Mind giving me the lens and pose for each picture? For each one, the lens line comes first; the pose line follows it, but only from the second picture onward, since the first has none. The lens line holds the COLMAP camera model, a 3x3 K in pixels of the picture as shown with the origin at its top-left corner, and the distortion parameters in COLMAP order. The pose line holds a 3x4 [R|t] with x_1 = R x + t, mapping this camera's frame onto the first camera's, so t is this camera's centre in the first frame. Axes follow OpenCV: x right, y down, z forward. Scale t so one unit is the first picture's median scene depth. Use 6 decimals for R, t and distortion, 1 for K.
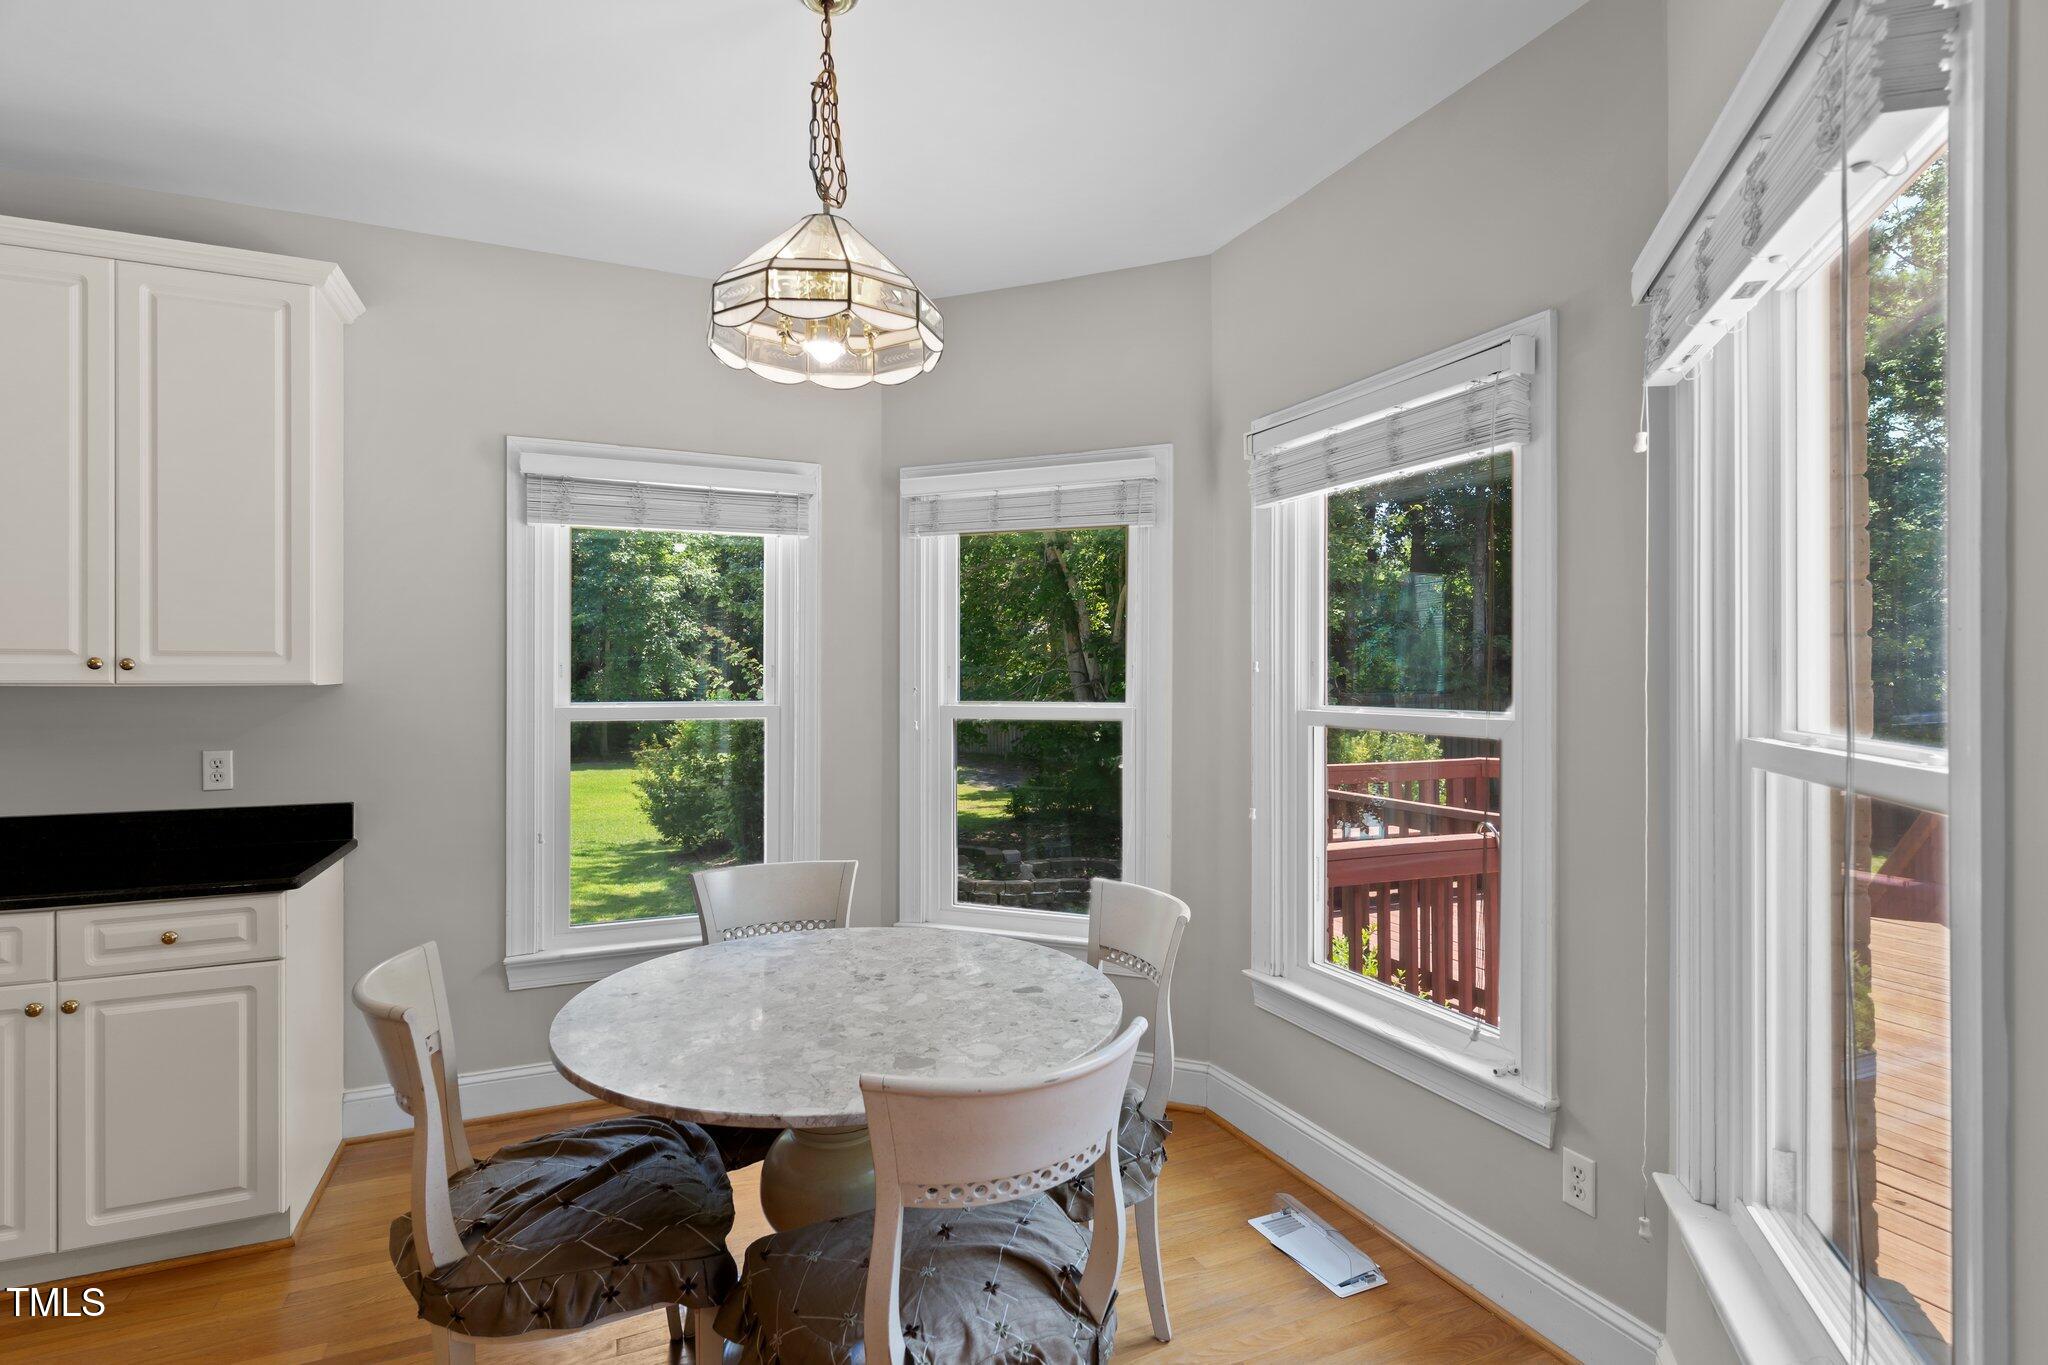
lens RADIAL K [[981.7, 0, 1020.6], [0, 981.7, 688.6], [0, 0, 1]] dist [0.001309, -0.002172]
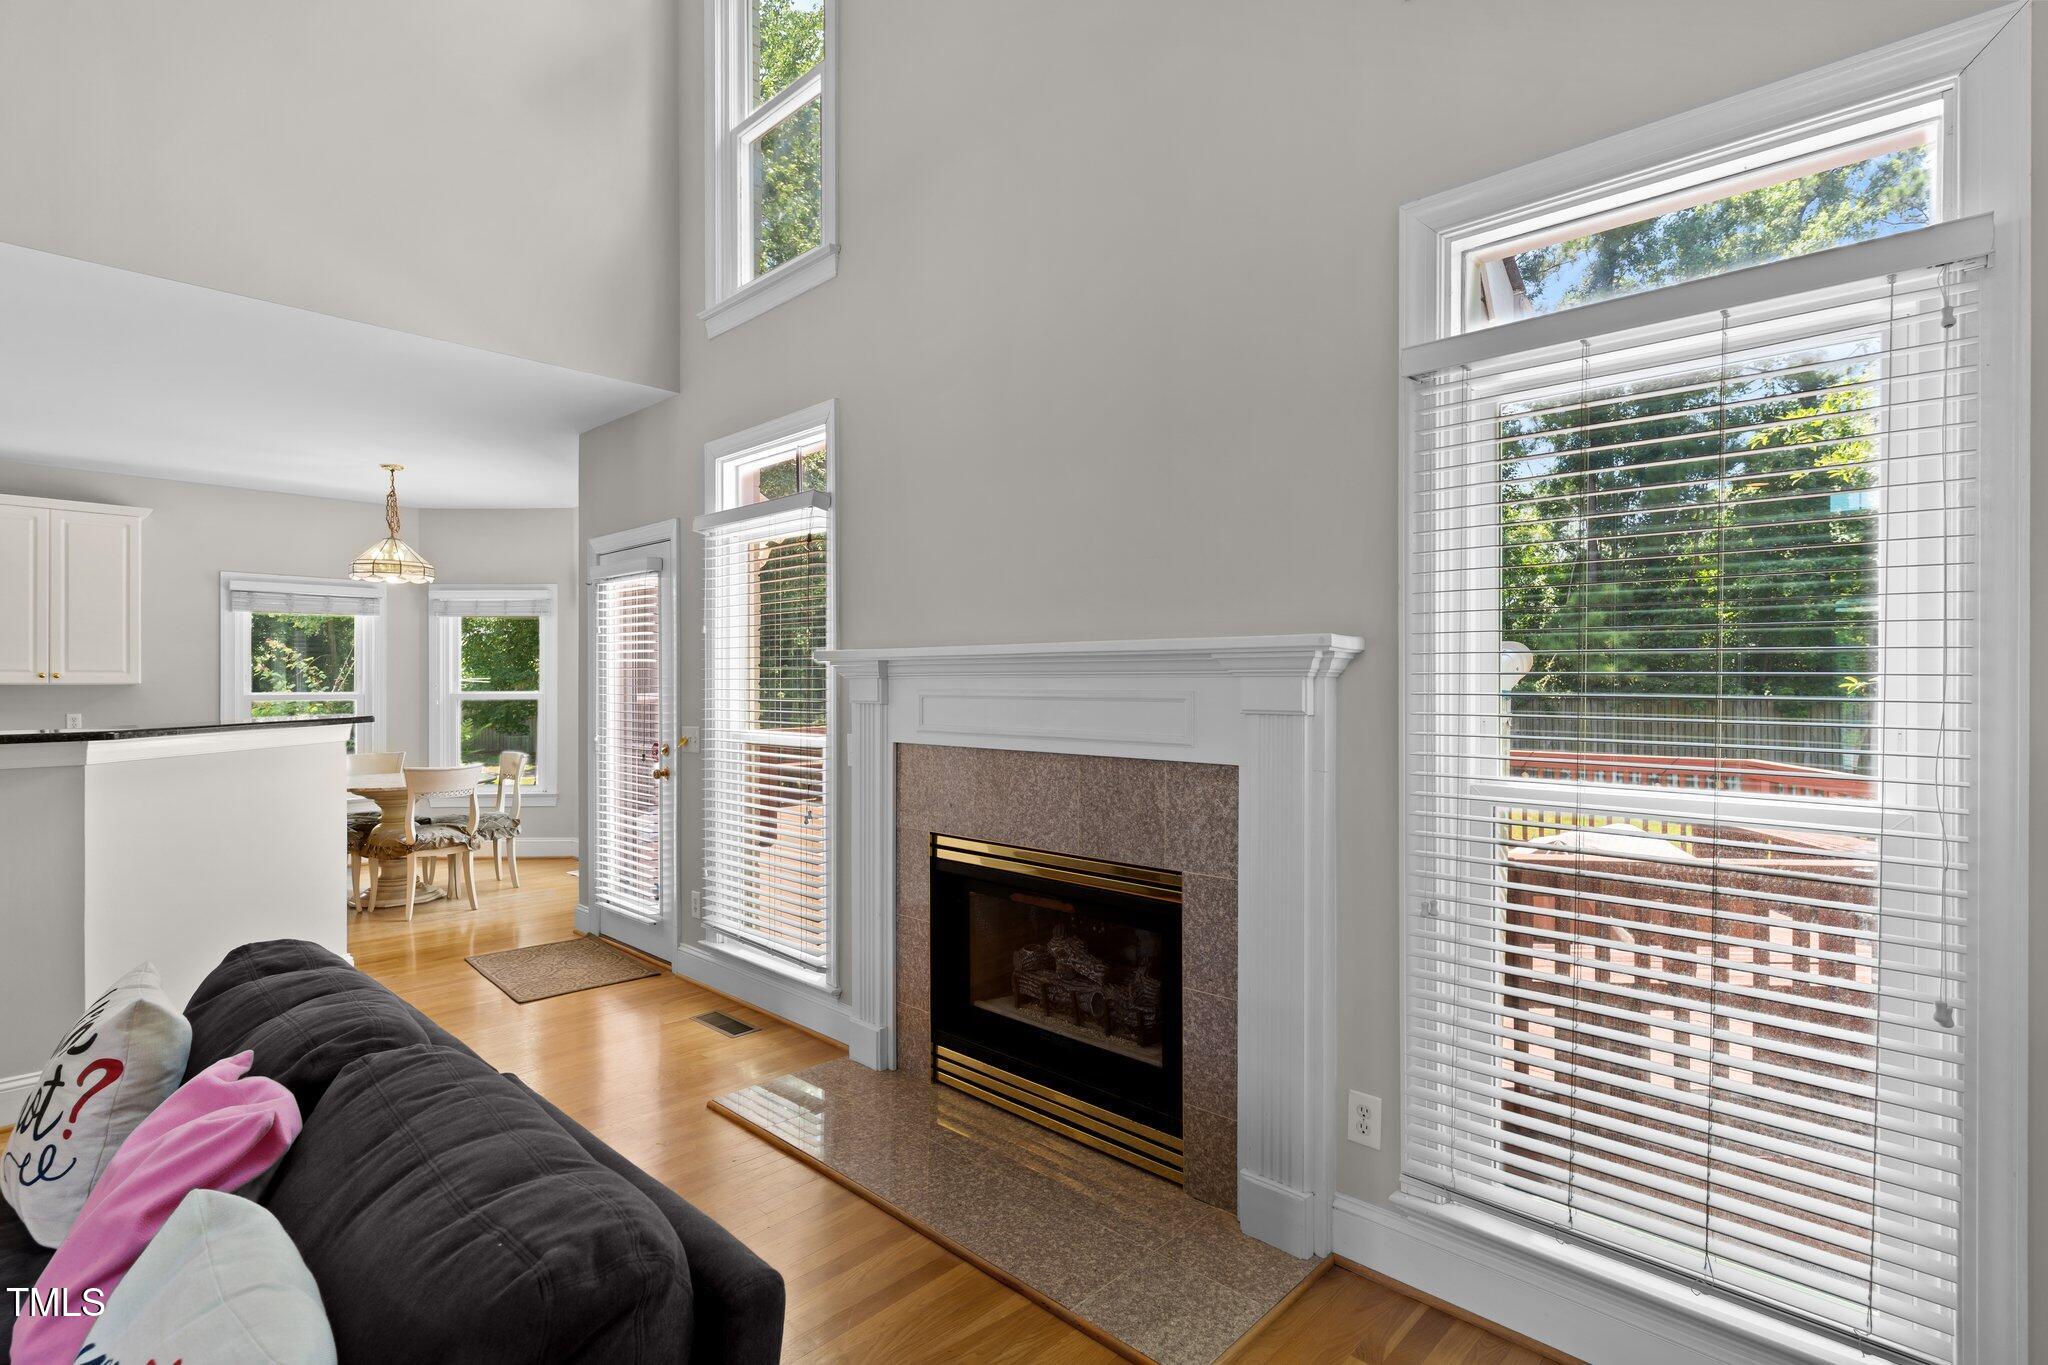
lens RADIAL K [[981.7, 0, 1021.7], [0, 981.7, 679.7], [0, 0, 1]] dist [0.001309, -0.002172]
pose [[0.926259, 0.001171, 0.376886, 0.310039], [0.003651, 0.999920, -0.012081, 0.018286], [-0.376870, 0.012566, 0.926181, -1.702364]]
